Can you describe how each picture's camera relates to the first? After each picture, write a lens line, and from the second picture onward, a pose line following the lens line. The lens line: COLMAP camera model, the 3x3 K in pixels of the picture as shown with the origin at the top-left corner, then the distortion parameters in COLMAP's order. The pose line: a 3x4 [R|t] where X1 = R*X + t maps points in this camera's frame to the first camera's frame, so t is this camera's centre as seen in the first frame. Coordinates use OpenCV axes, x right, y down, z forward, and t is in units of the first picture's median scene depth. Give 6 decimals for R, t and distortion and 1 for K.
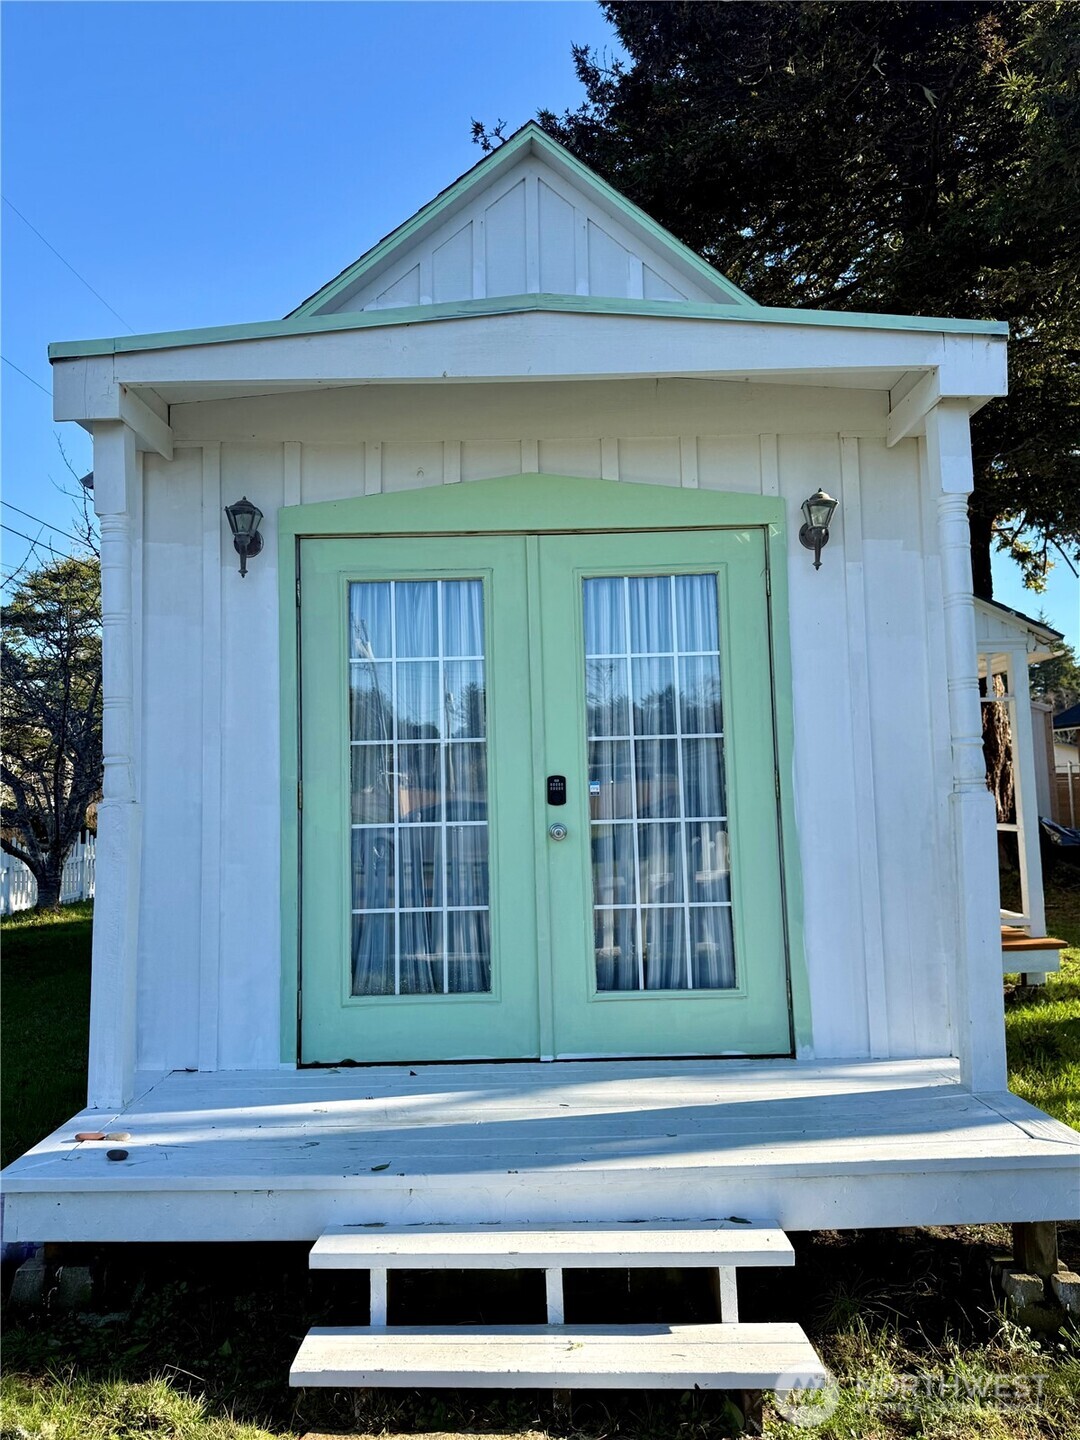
lens RADIAL K [[1078.5, 0, 538.4], [0, 1078.5, 693.8], [0, 0, 1]] dist [0.093265, -0.123788]
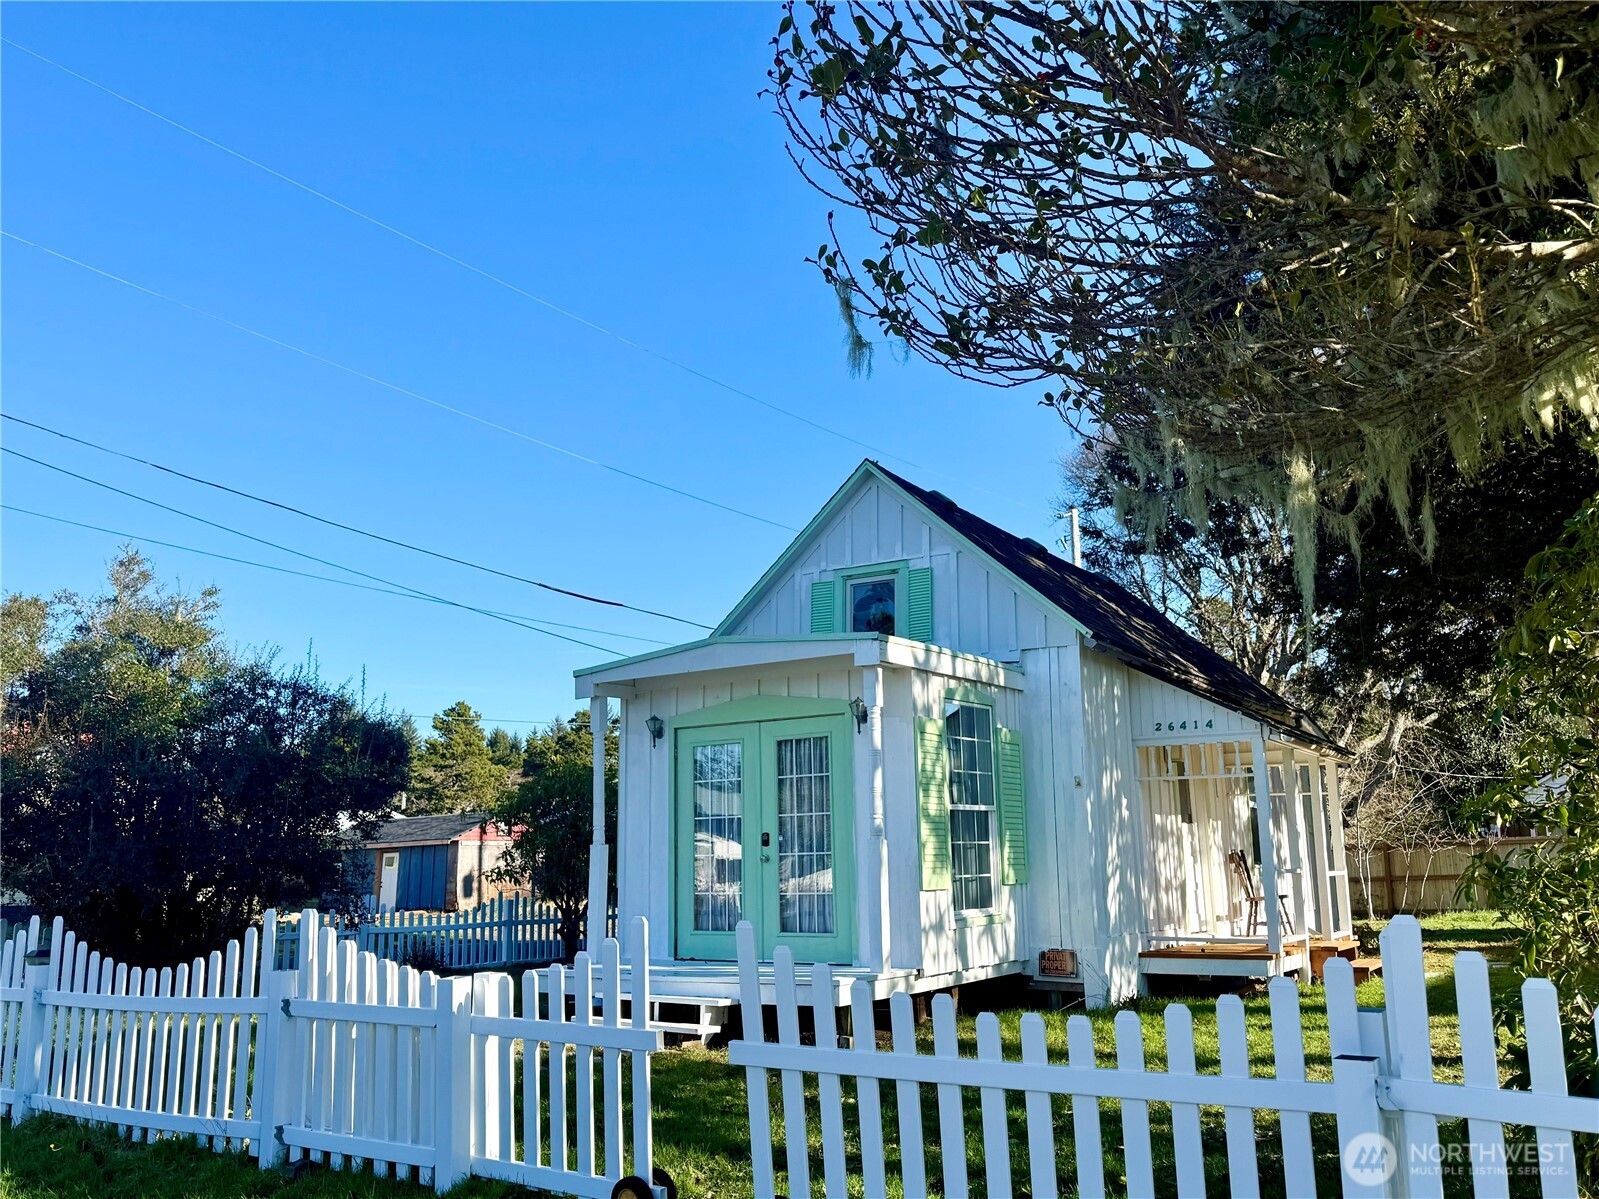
lens RADIAL K [[1221.5, 0, 810.4], [0, 1221.5, 616.4], [0, 0, 1]] dist [0.159254, -0.324787]
pose [[0.834188, -0.098276, -0.542654, 1.490027], [0.047076, 0.993092, -0.107484, -0.088944], [0.549468, 0.064116, 0.833051, -1.064149]]
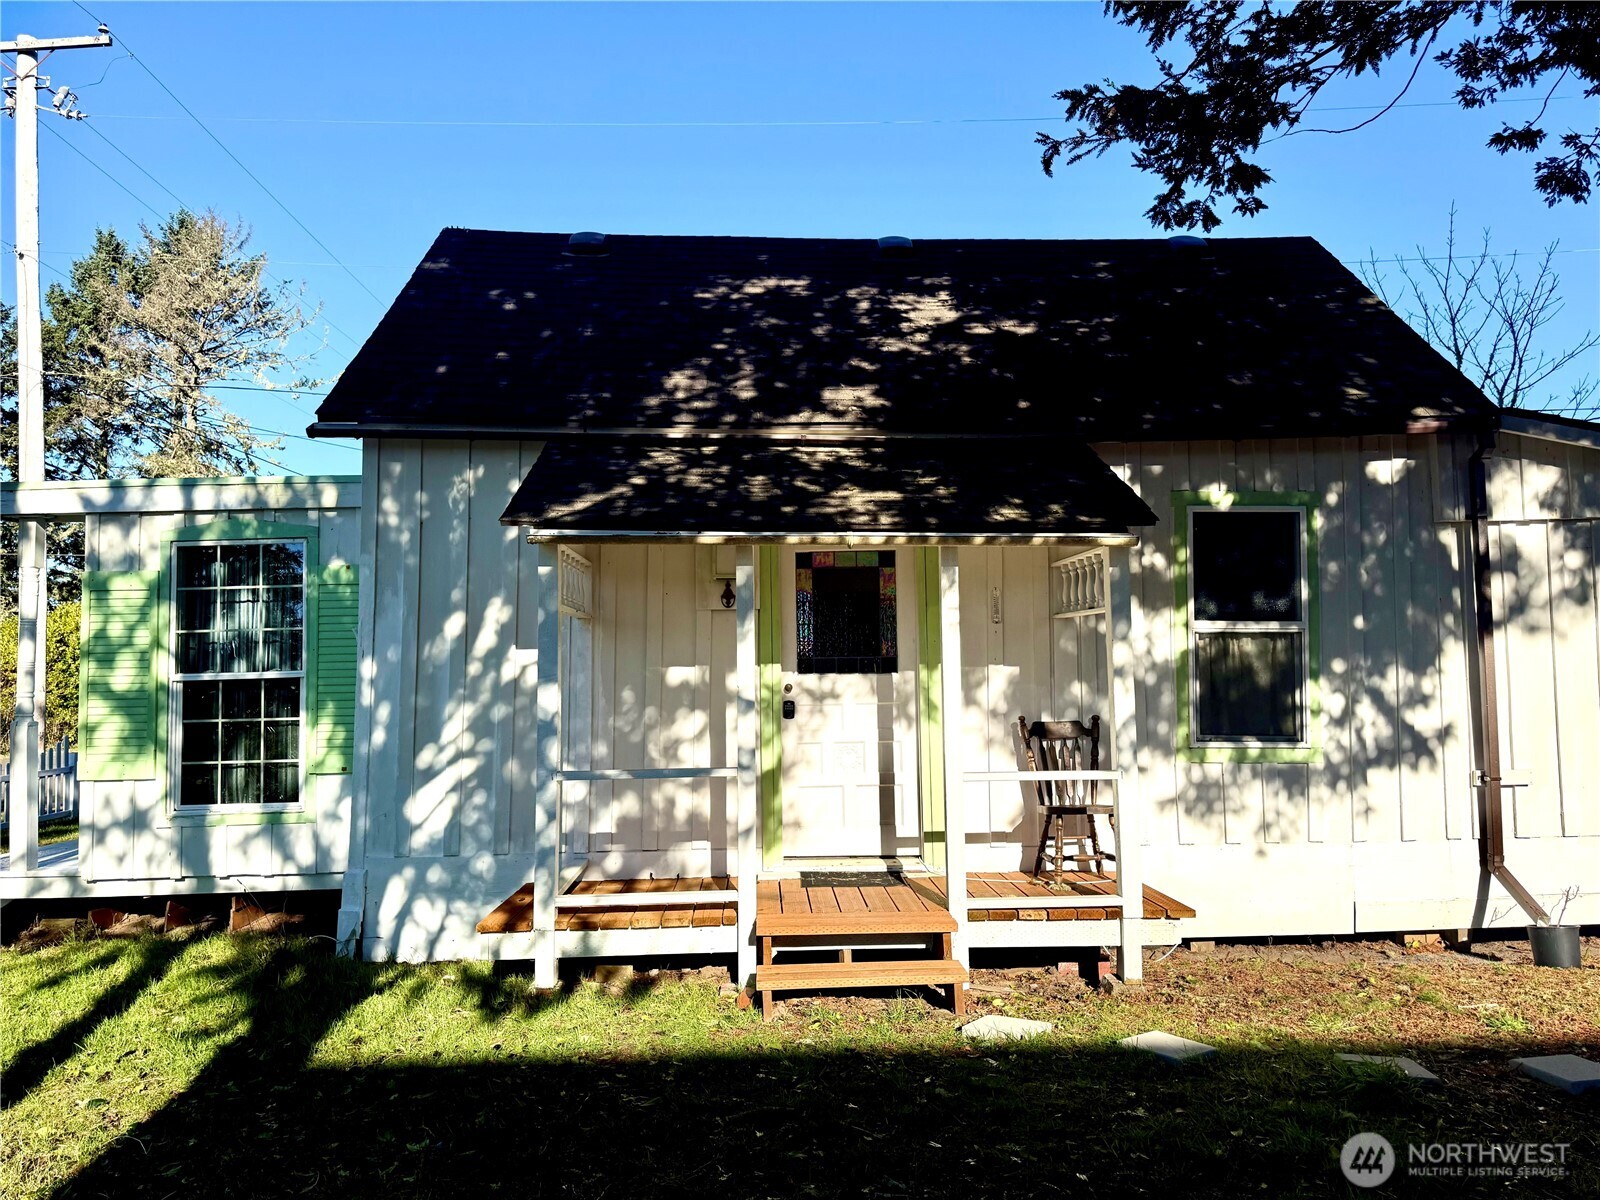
lens RADIAL K [[1198.4, 0, 828.3], [0, 1198.4, 560.5], [0, 0, 1]] dist [0.093265, -0.123788]
pose [[0.035600, -0.044503, -0.998375, 2.309337], [0.104820, 0.993664, -0.040555, 0.038220], [0.993854, -0.103206, 0.040039, 2.066809]]
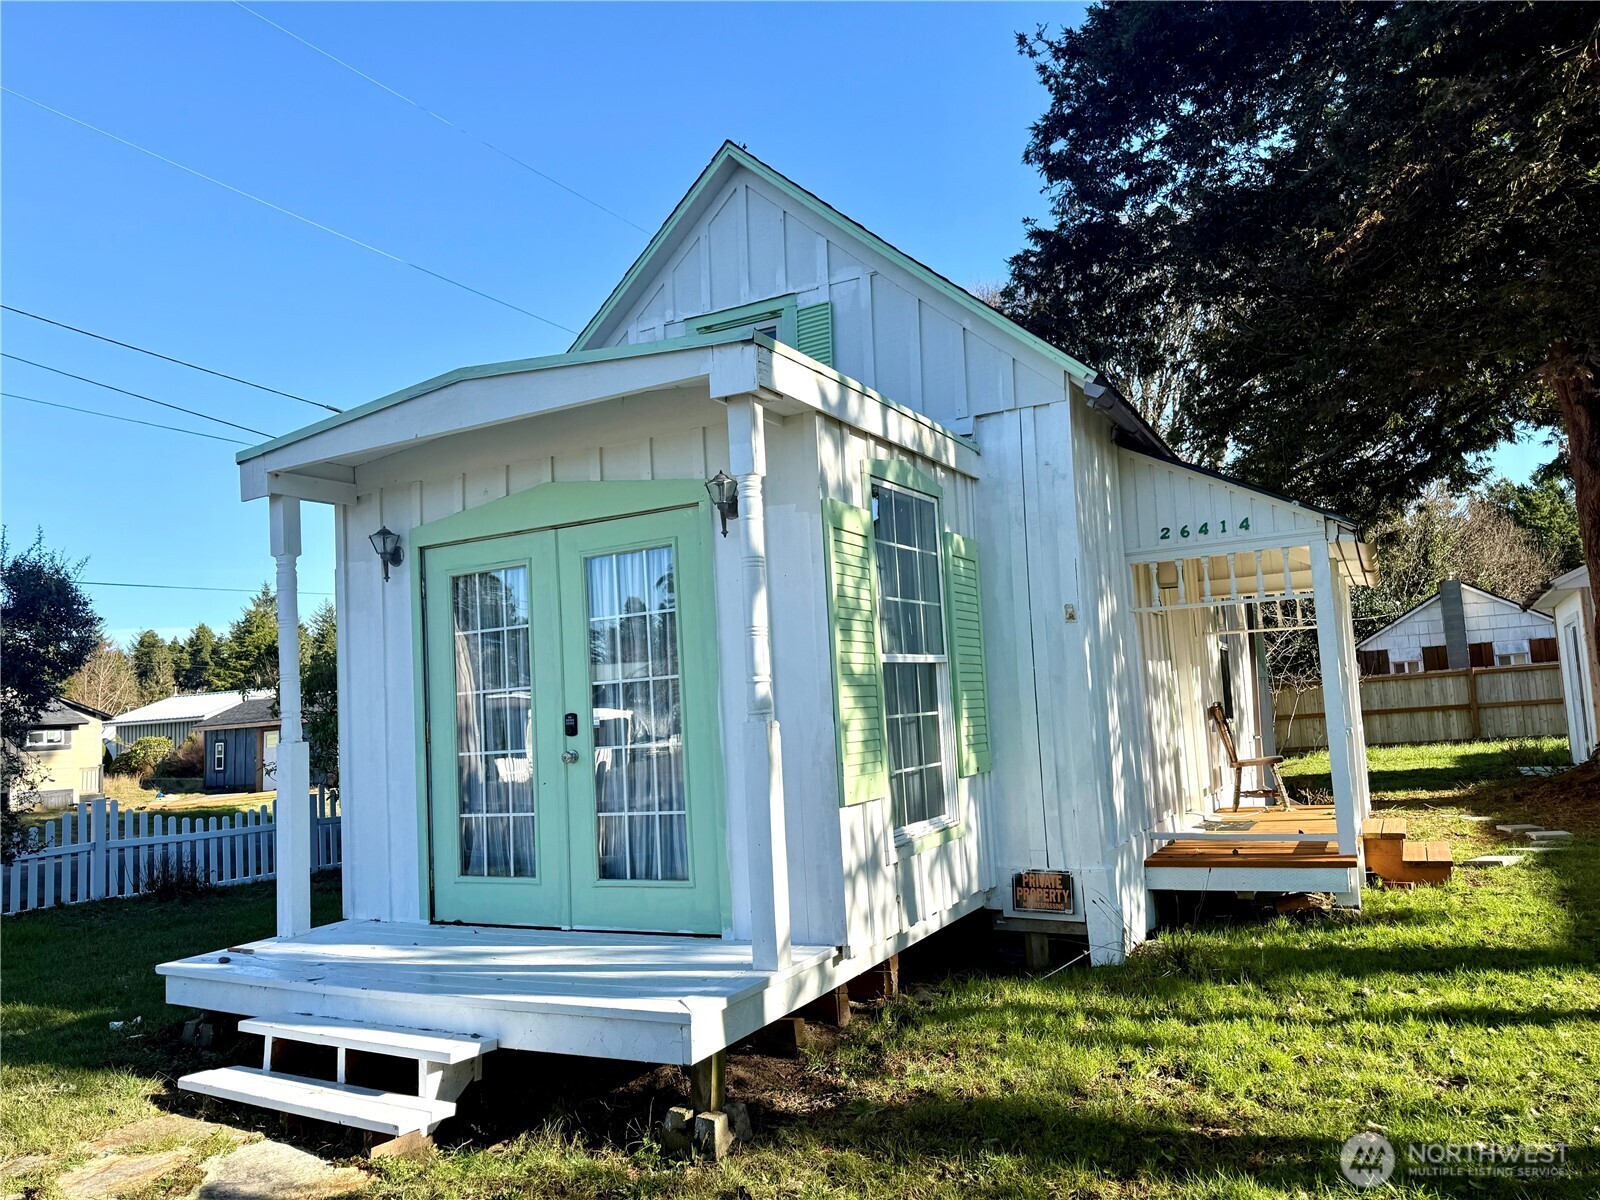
lens RADIAL K [[1088.6, 0, 802.7], [0, 1088.6, 612.7], [0, 0, 1]] dist [0.068145, -0.097889]
pose [[0.882855, -0.069530, -0.464471, 0.876912], [0.077722, 0.996974, -0.001511, -0.021575], [0.463171, -0.034766, 0.885587, -0.031666]]
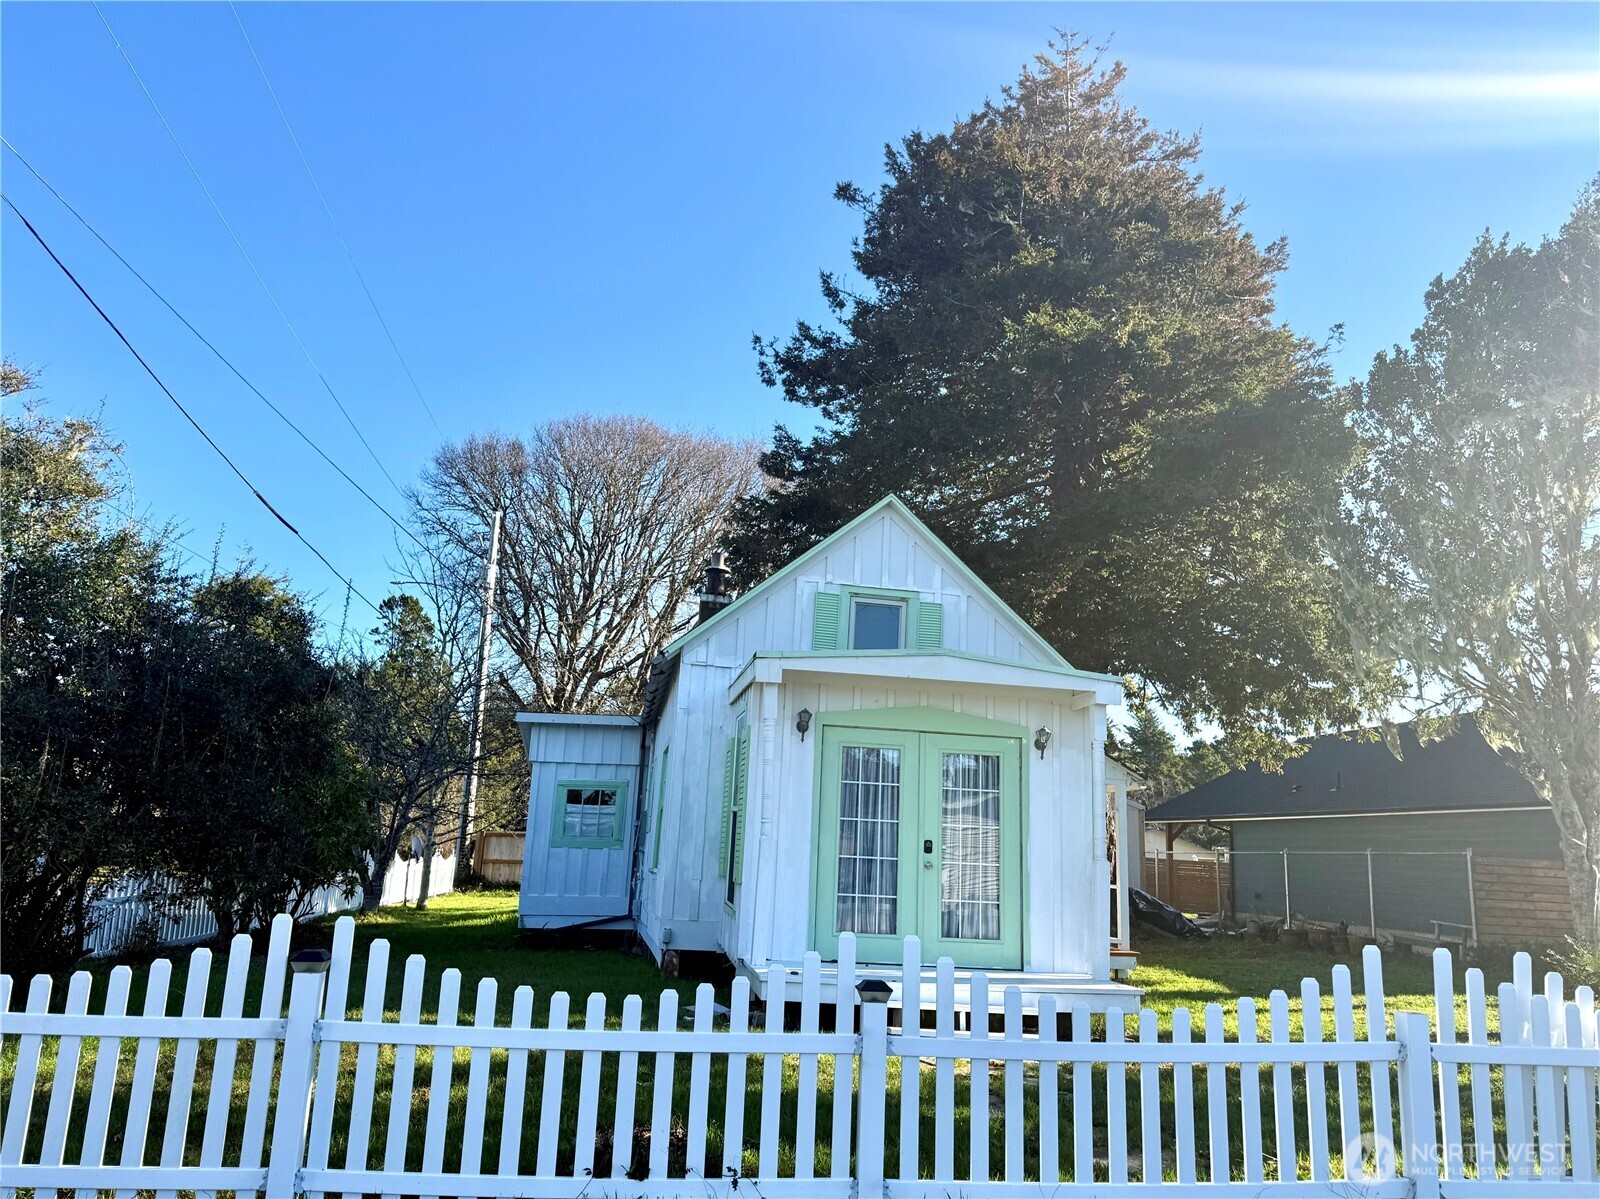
lens RADIAL K [[1109.0, 0, 800.0], [0, 1109.0, 599.5], [0, 0, 1]] dist [0.066011, -0.091319]
pose [[0.987433, 0.099310, 0.122936, -0.593218], [-0.082774, 0.987654, -0.132999, -0.092453], [-0.134626, 0.121152, 0.983462, -1.350464]]
